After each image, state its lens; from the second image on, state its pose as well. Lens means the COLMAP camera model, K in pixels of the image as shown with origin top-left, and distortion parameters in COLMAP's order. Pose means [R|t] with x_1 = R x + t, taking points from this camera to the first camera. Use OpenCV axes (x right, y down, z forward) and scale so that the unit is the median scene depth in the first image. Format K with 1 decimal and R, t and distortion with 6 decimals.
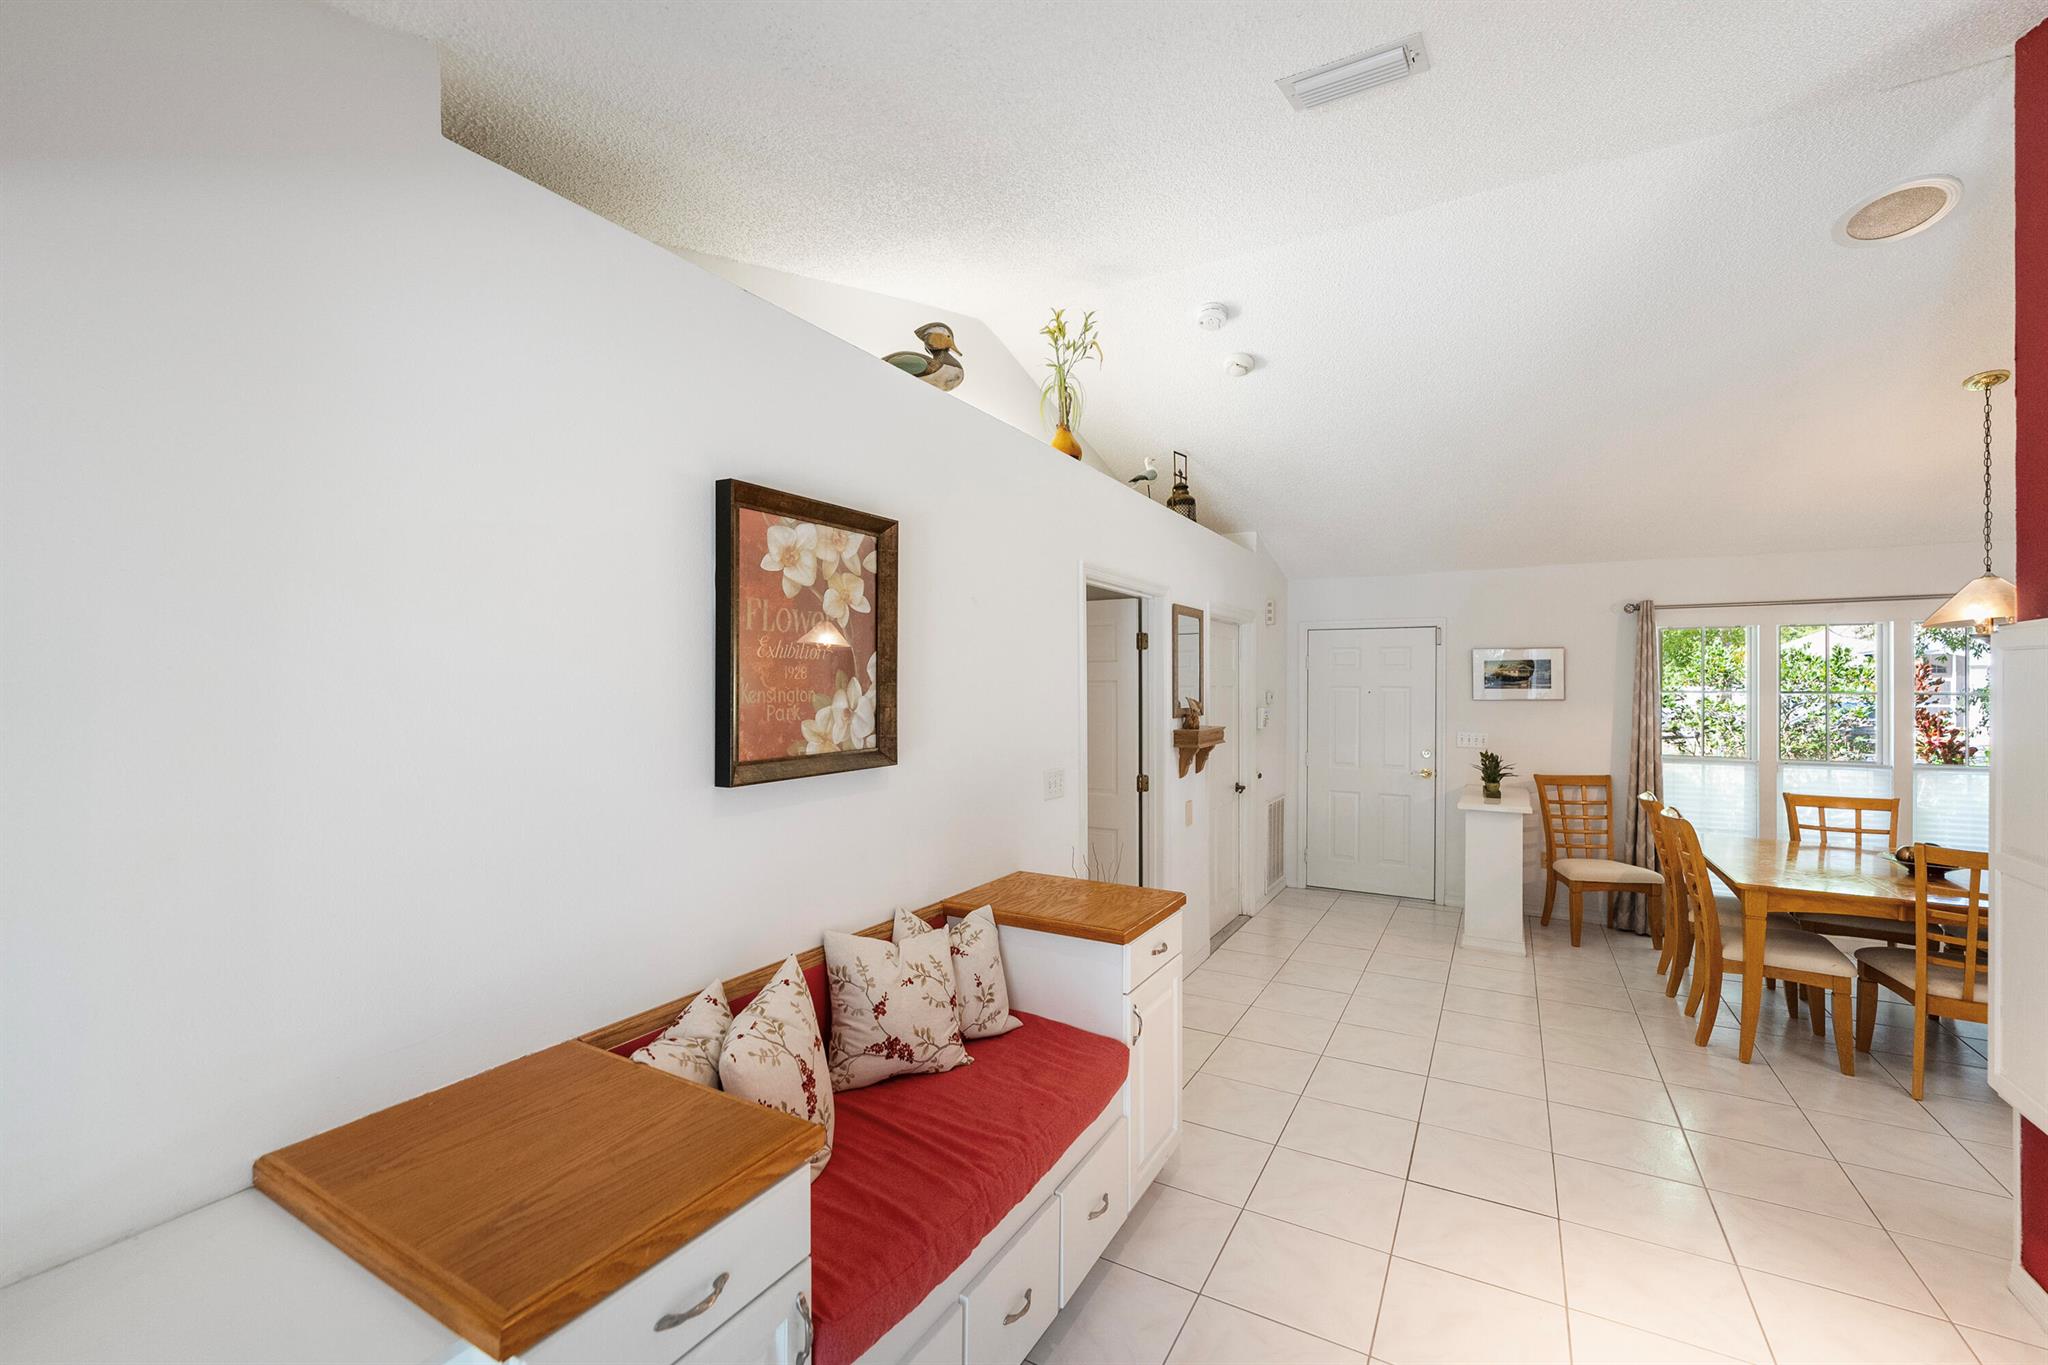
lens RADIAL K [[838.5, 0, 1028.0], [0, 838.5, 678.6], [0, 0, 1]] dist [-0.010070, -0.000001]
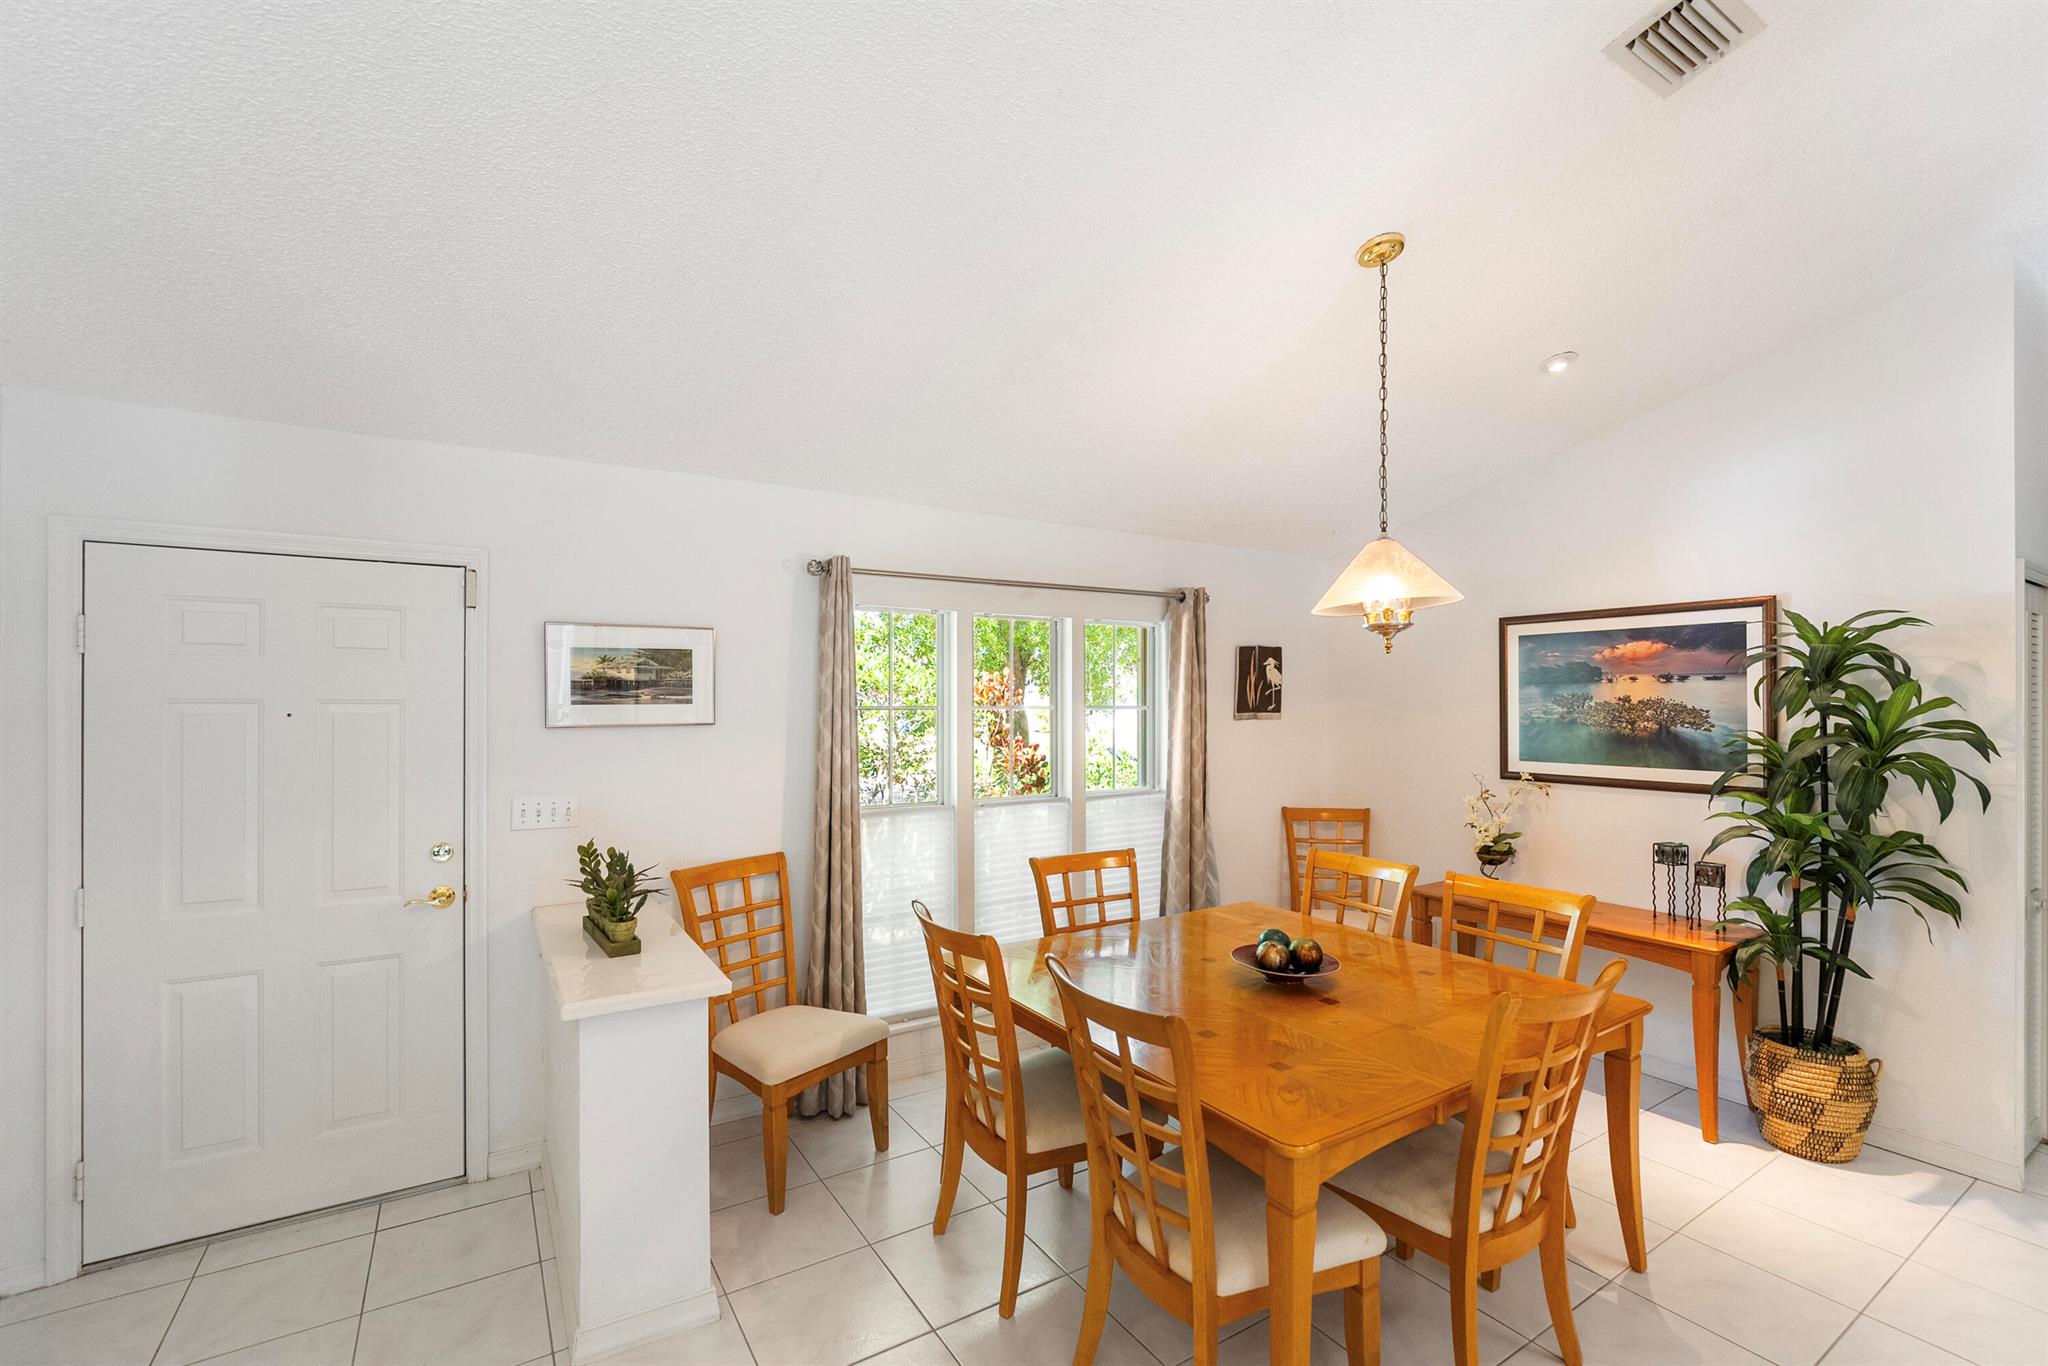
lens RADIAL K [[897.6, 0, 1010.4], [0, 897.6, 690.6], [0, 0, 1]] dist [-0.004171, 0.000078]
pose [[0.473229, 0.004367, 0.880929, 0.281038], [-0.006277, 0.999979, -0.001584, 0.004226], [-0.880917, -0.004780, 0.473246, 0.714742]]
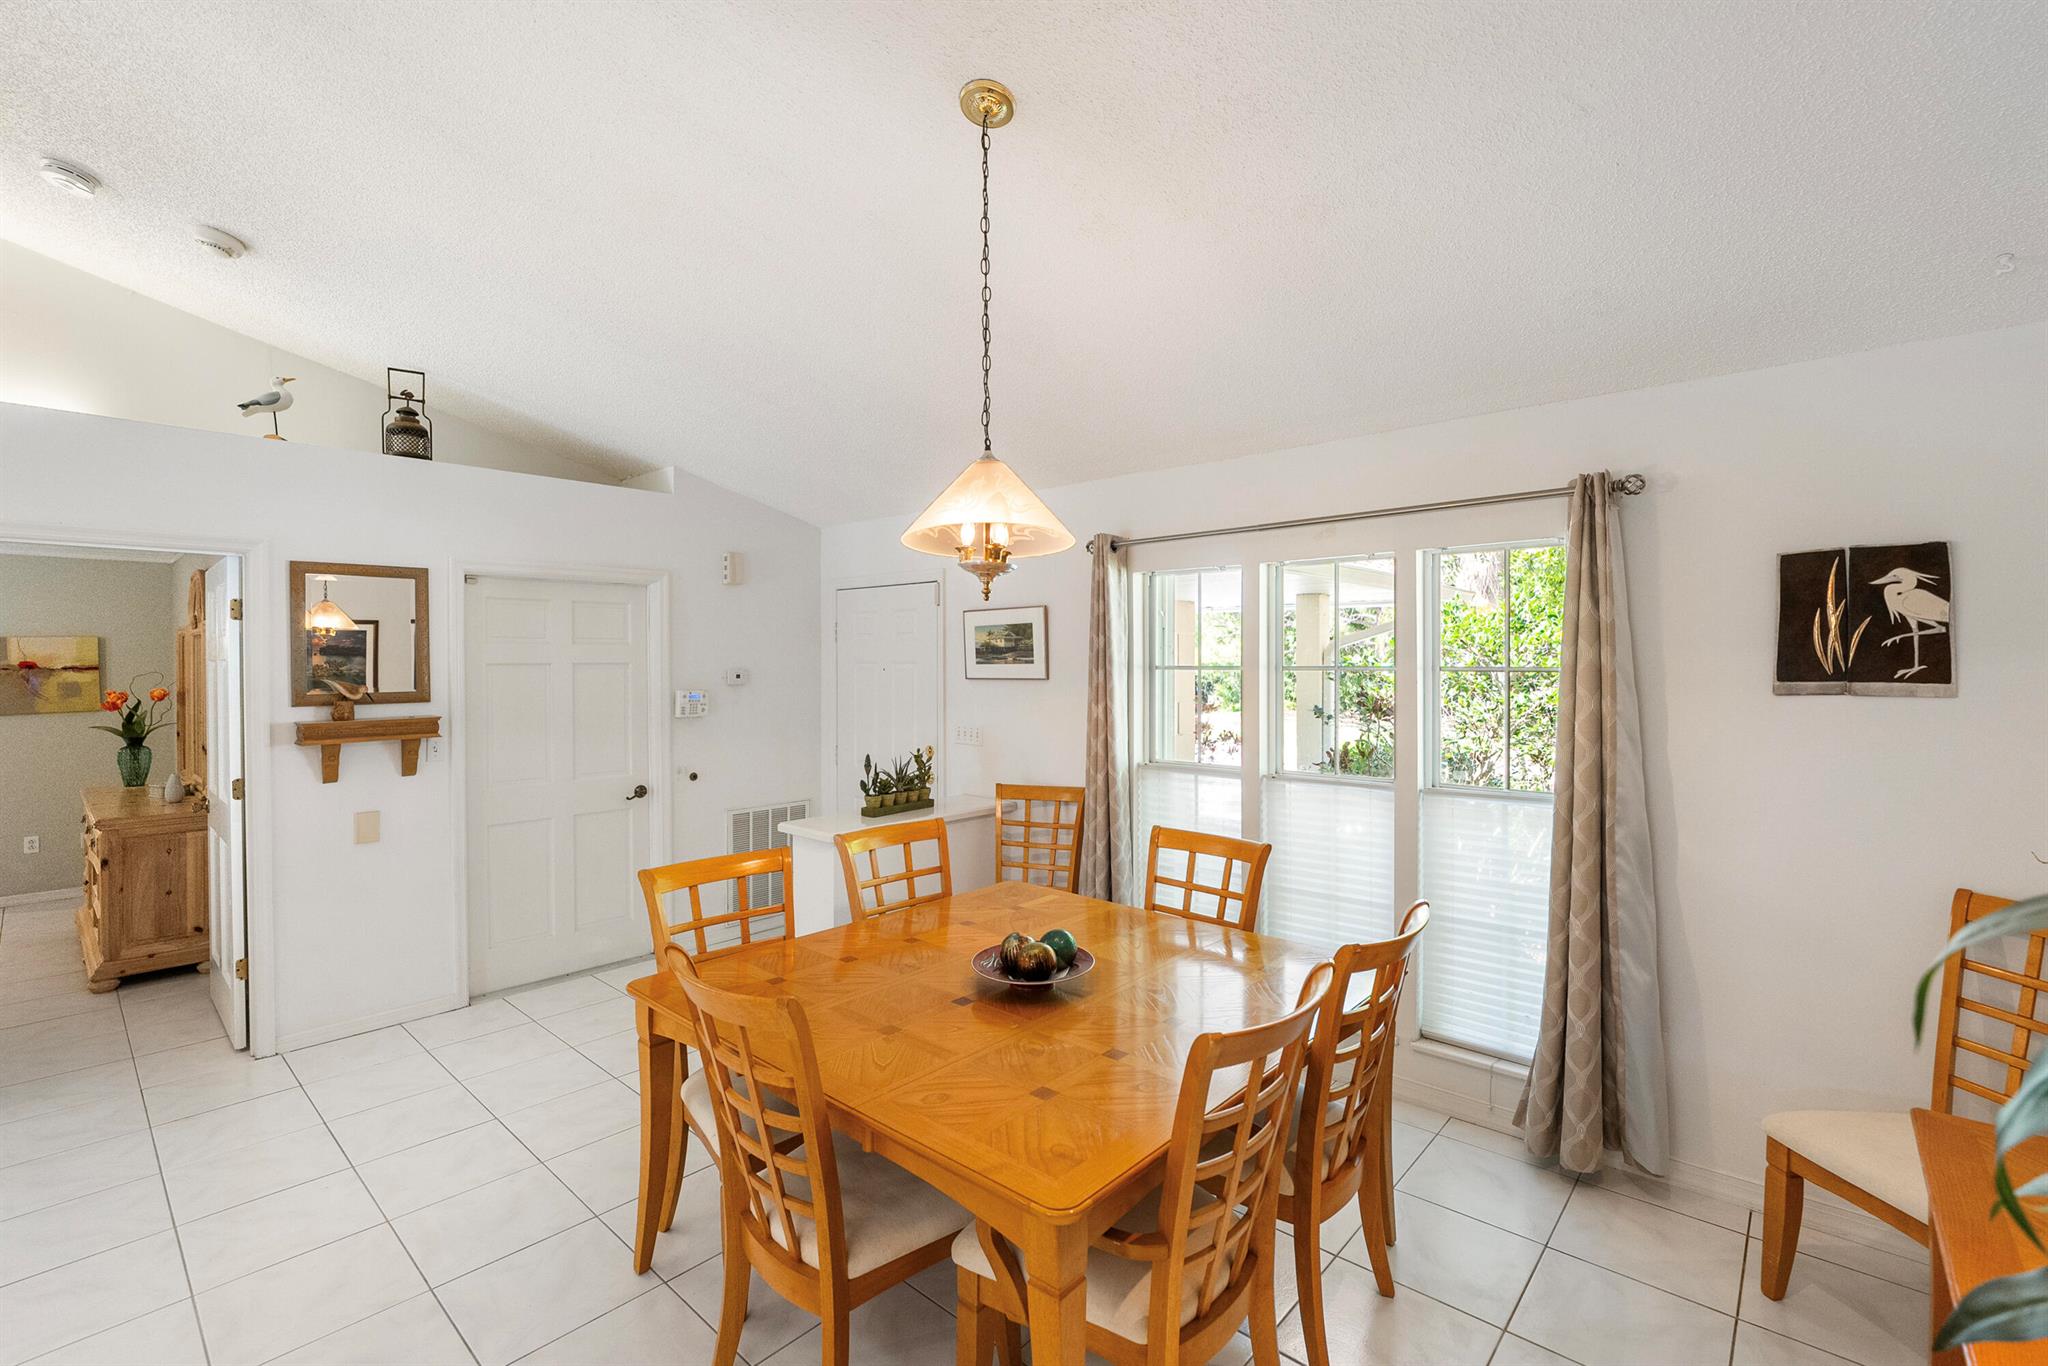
lens RADIAL K [[897.6, 0, 1024.3], [0, 897.6, 658.9], [0, 0, 1]] dist [-0.004171, 0.000078]
pose [[0.978194, -0.009990, -0.207452, 1.015817], [0.011361, 0.999921, 0.005422, 0.004933], [0.207381, -0.007660, 0.978230, 0.325732]]
